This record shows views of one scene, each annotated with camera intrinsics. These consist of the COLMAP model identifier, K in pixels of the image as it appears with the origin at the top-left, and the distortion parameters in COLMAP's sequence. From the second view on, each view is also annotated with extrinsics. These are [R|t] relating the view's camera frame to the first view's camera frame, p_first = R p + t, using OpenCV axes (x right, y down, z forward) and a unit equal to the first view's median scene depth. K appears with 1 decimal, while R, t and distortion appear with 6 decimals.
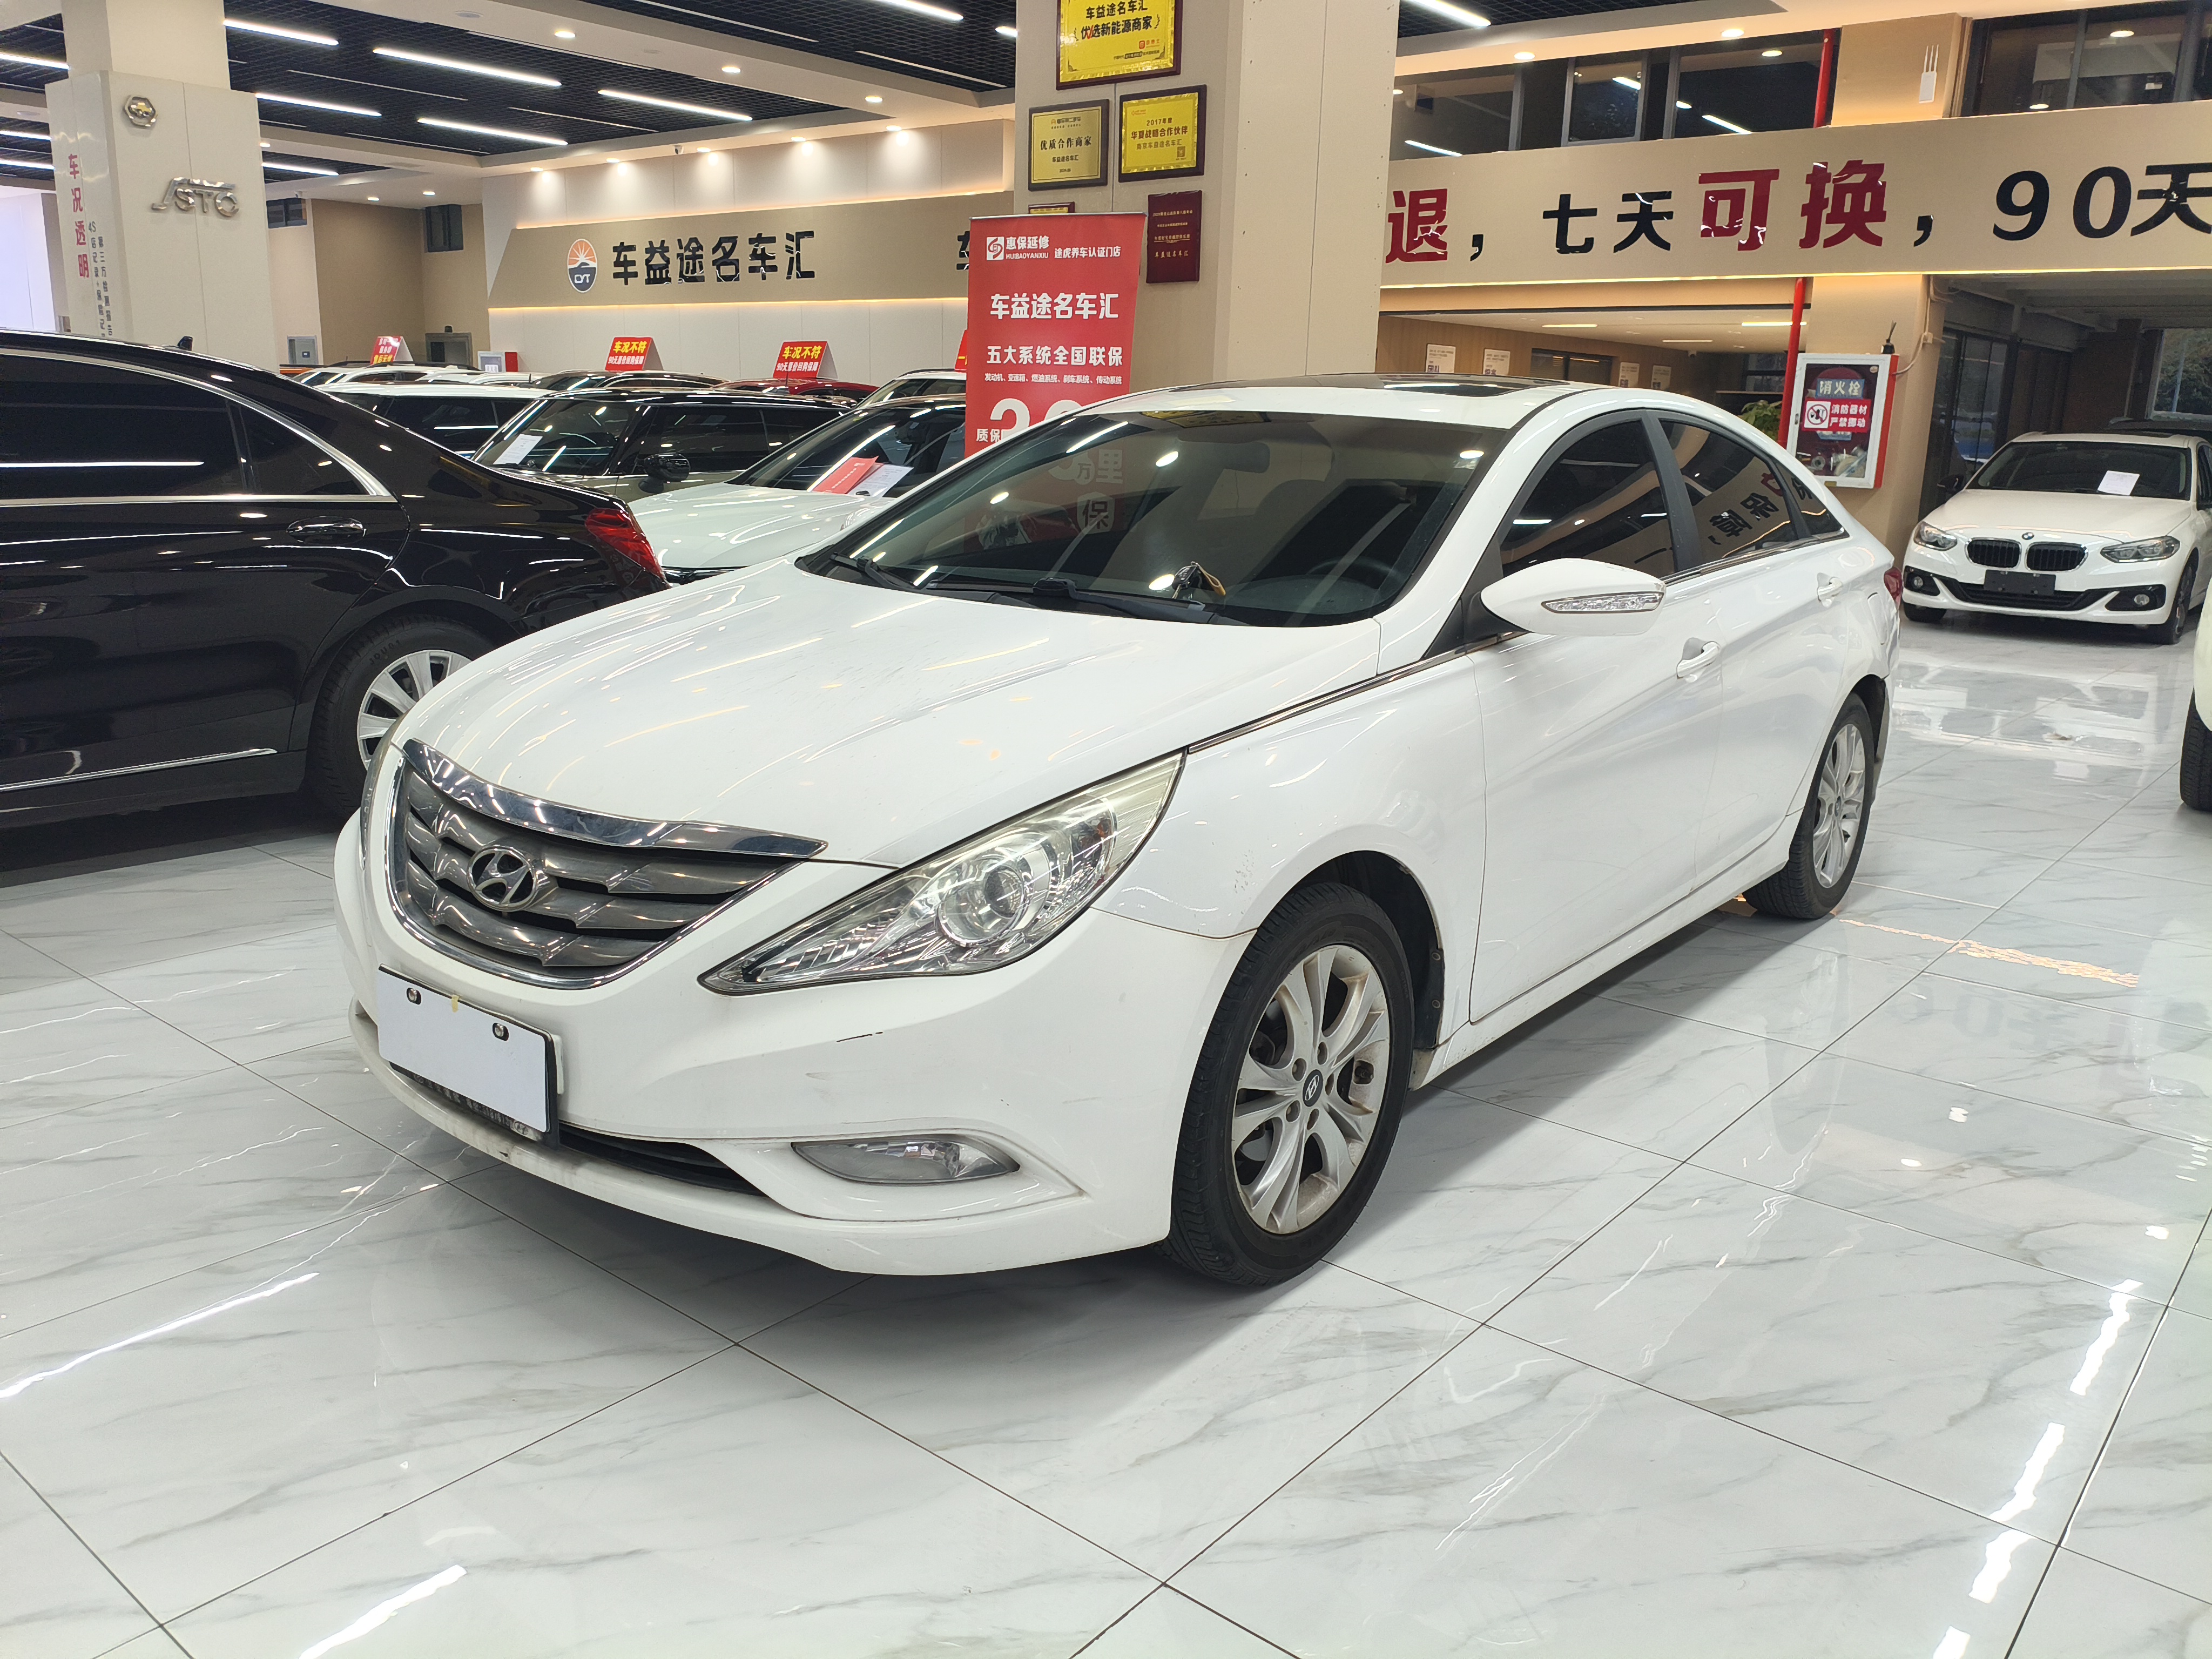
lens RADIAL K [[1704.6, 0, 1115.9], [0, 1704.6, 839.2], [0, 0, 1]] dist [0.033696, -0.075595]
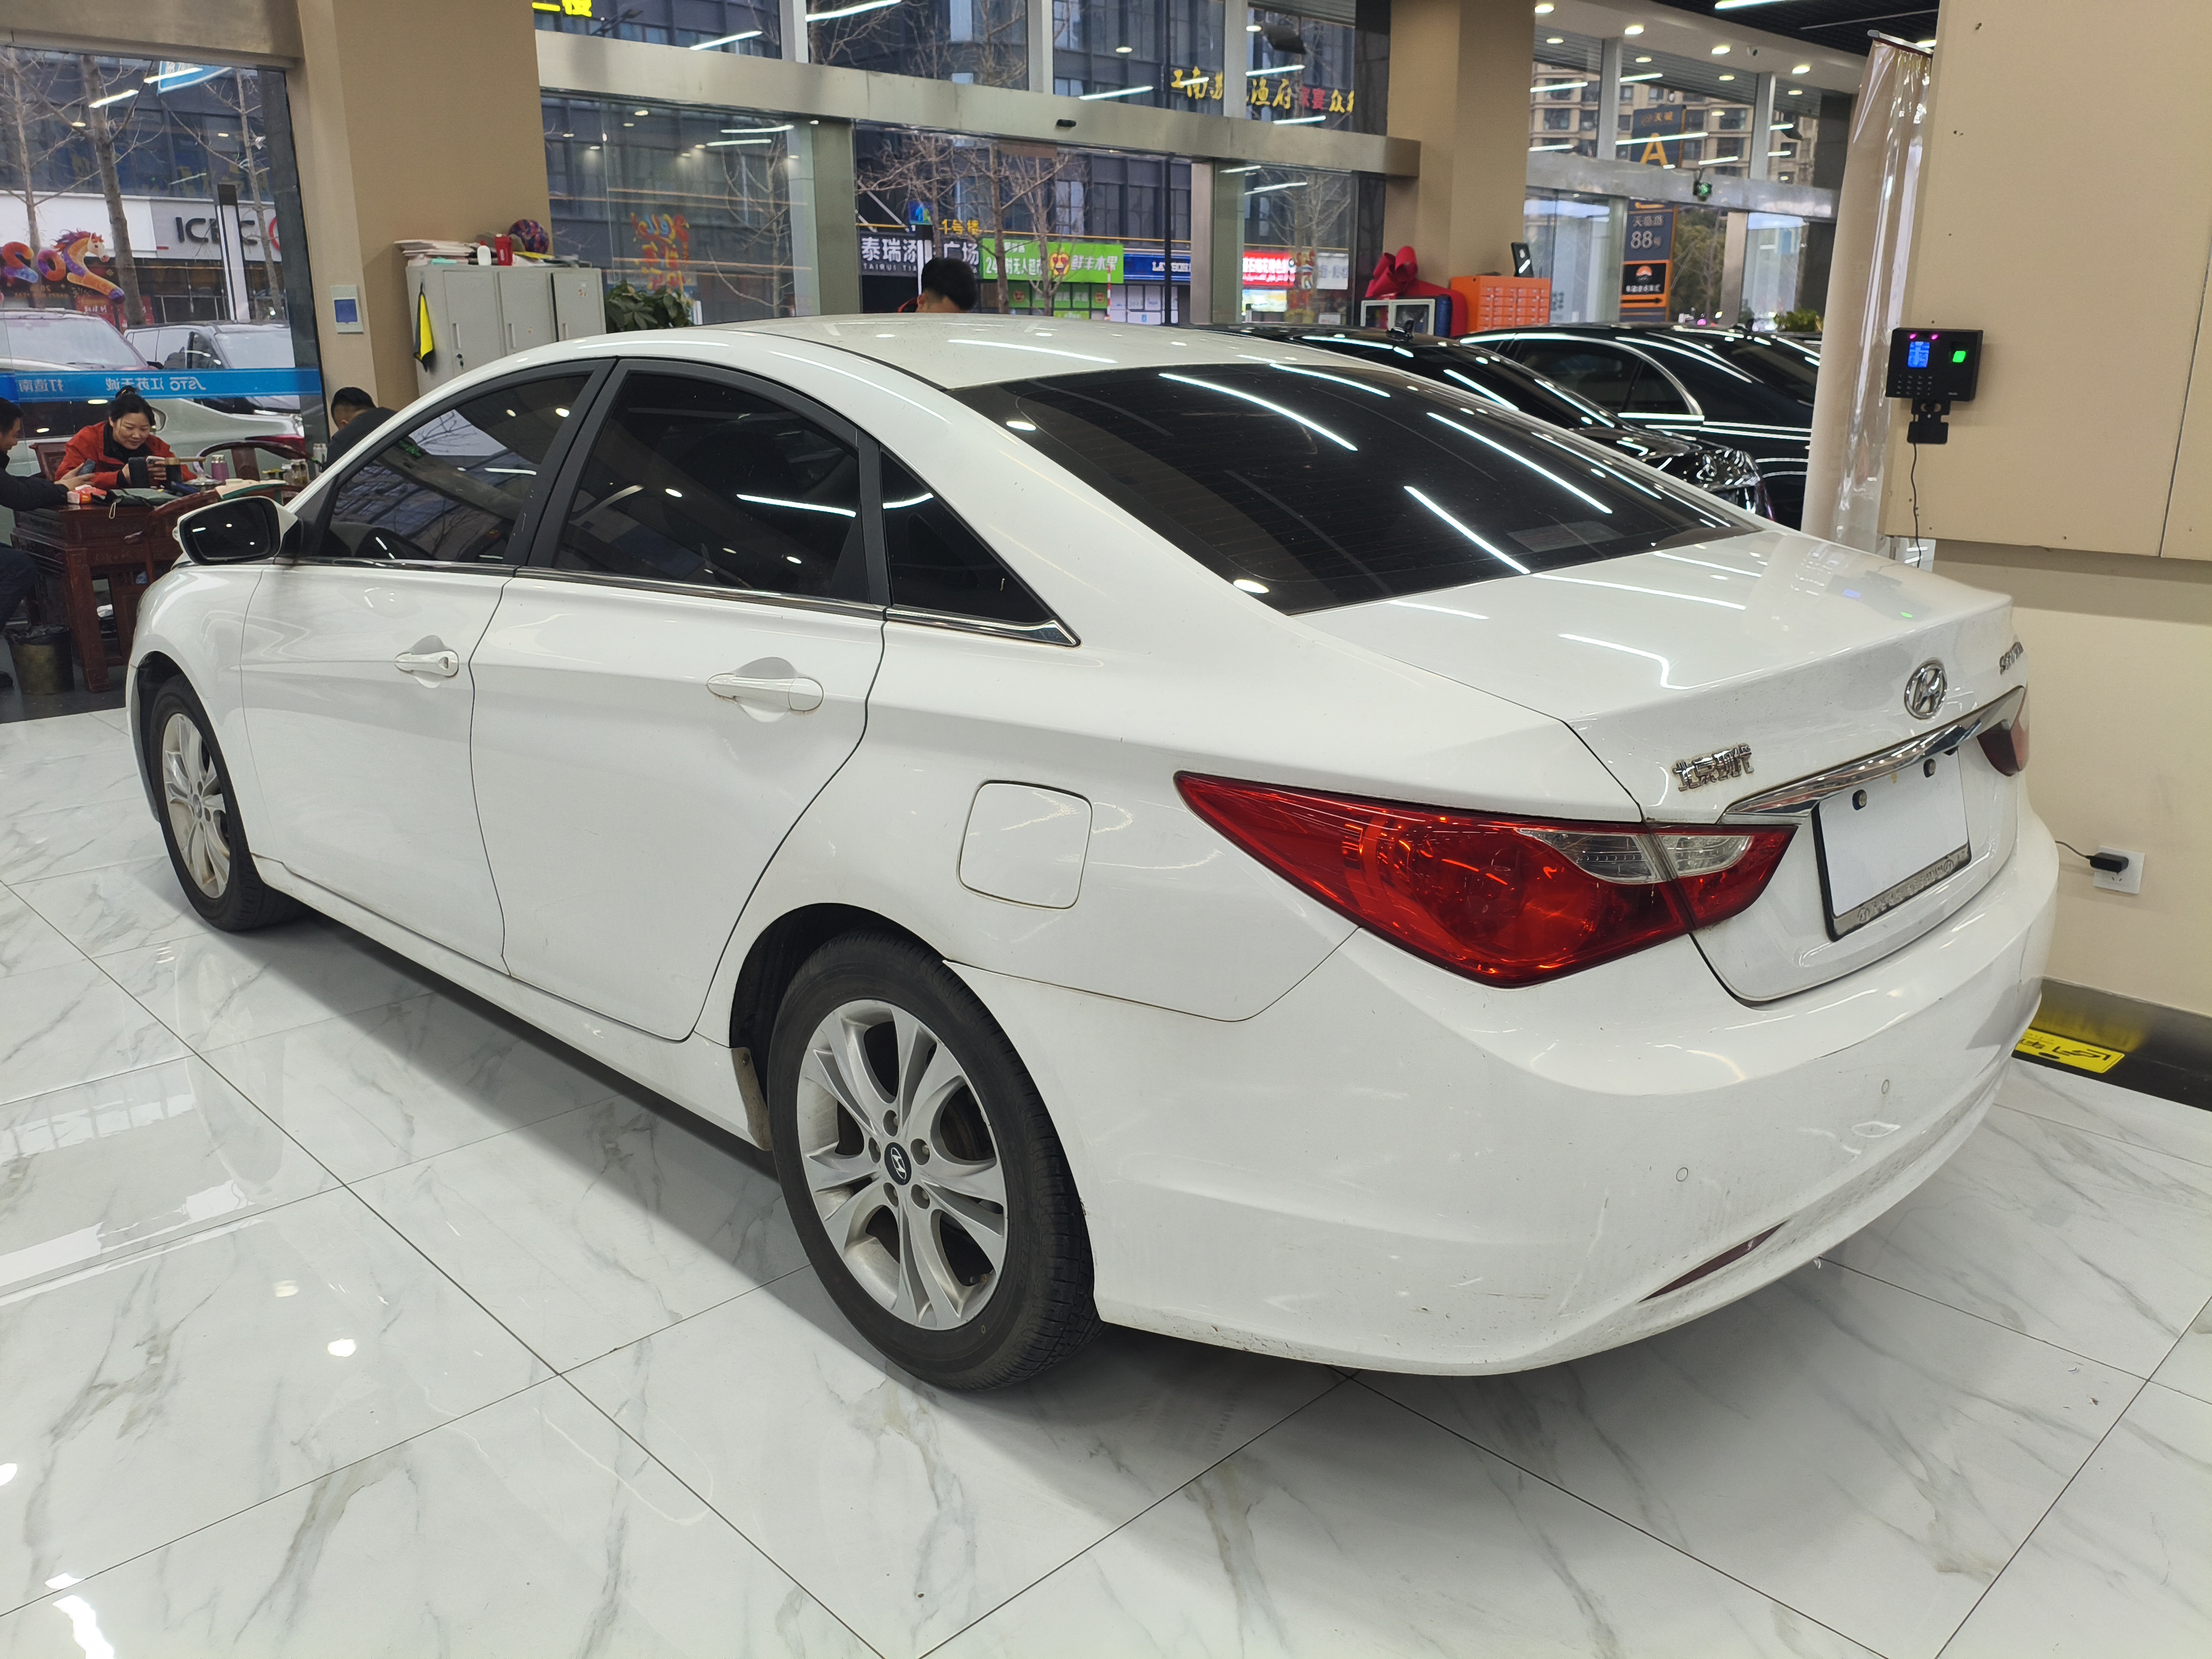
lens RADIAL K [[1729.6, 0, 1106.0], [0, 1729.6, 829.5], [0, 0, 1]] dist [0.000417, -0.005787]
pose [[-0.119142, 0.238900, -0.963707, 0.359323], [-0.236626, 0.935821, 0.261241, -0.104138], [0.964268, 0.259163, -0.054965, 0.437709]]
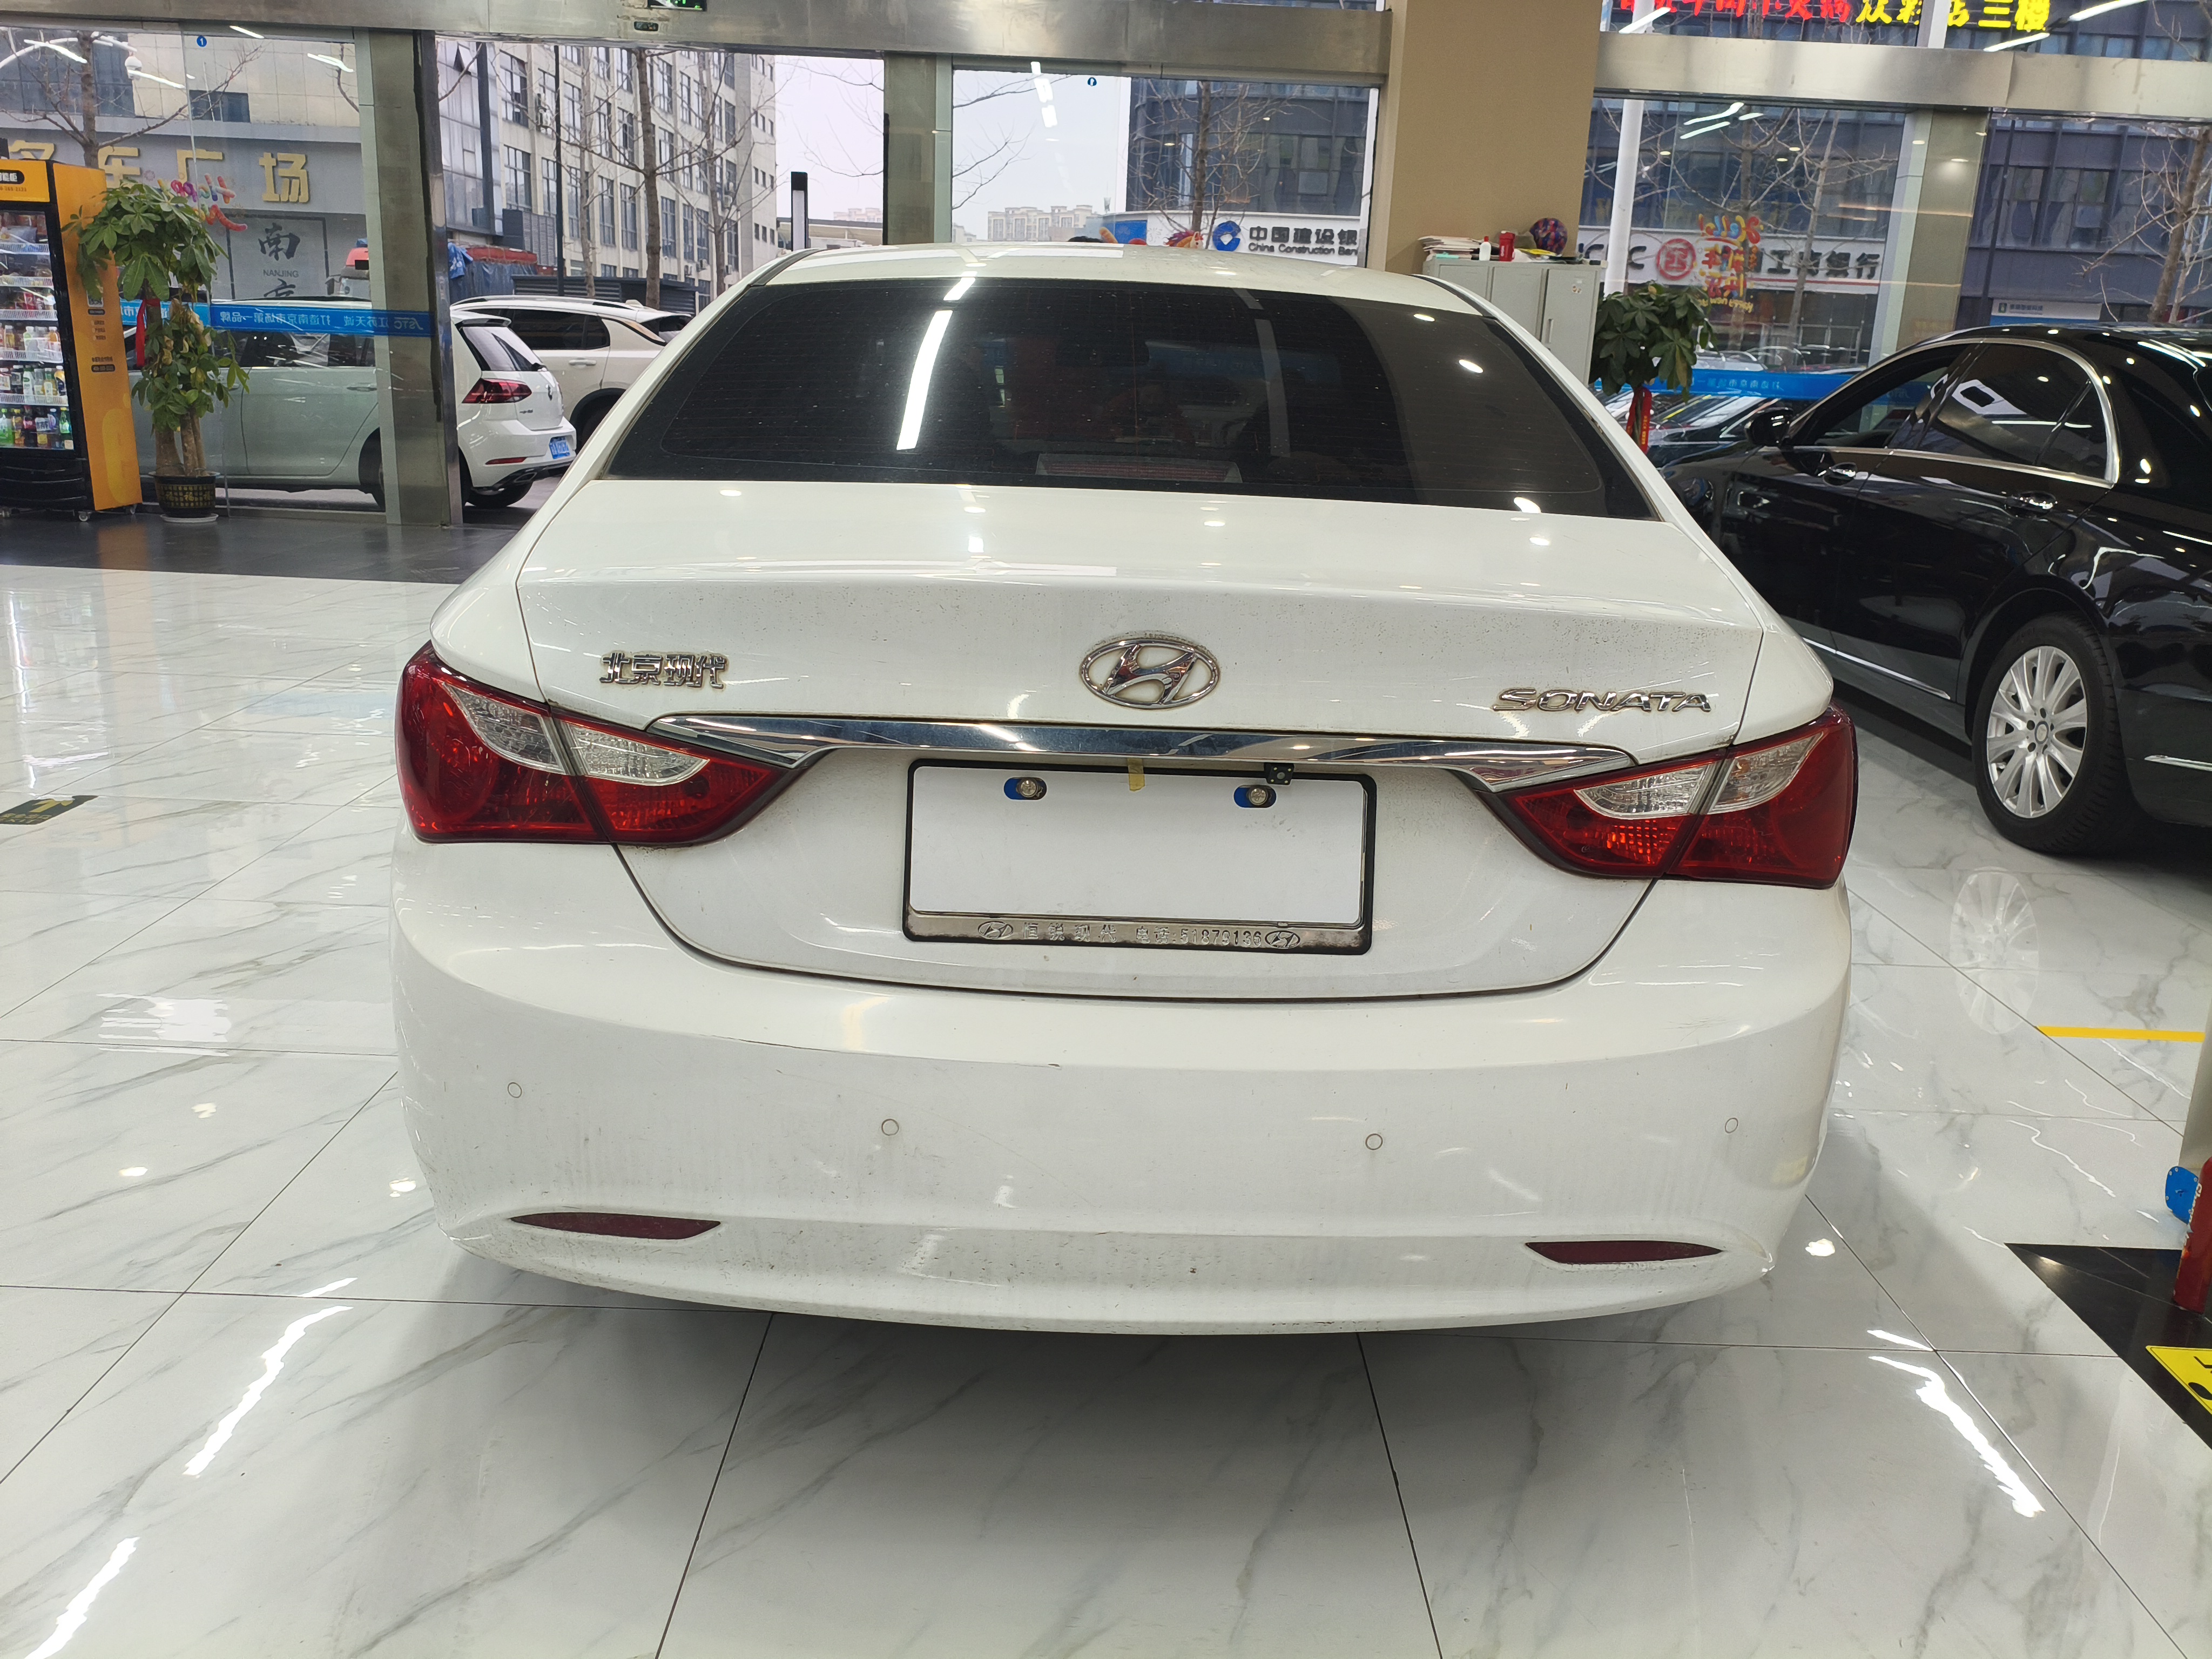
lens RADIAL K [[1707.7, 0, 1092.2], [0, 1707.7, 823.6], [0, 0, 1]] dist [0.030788, -0.048060]
pose [[-0.772300, 0.107278, -0.626134, 0.250339], [-0.216862, 0.881904, 0.418587, -0.138783], [0.597095, 0.459060, -0.657830, 0.614382]]
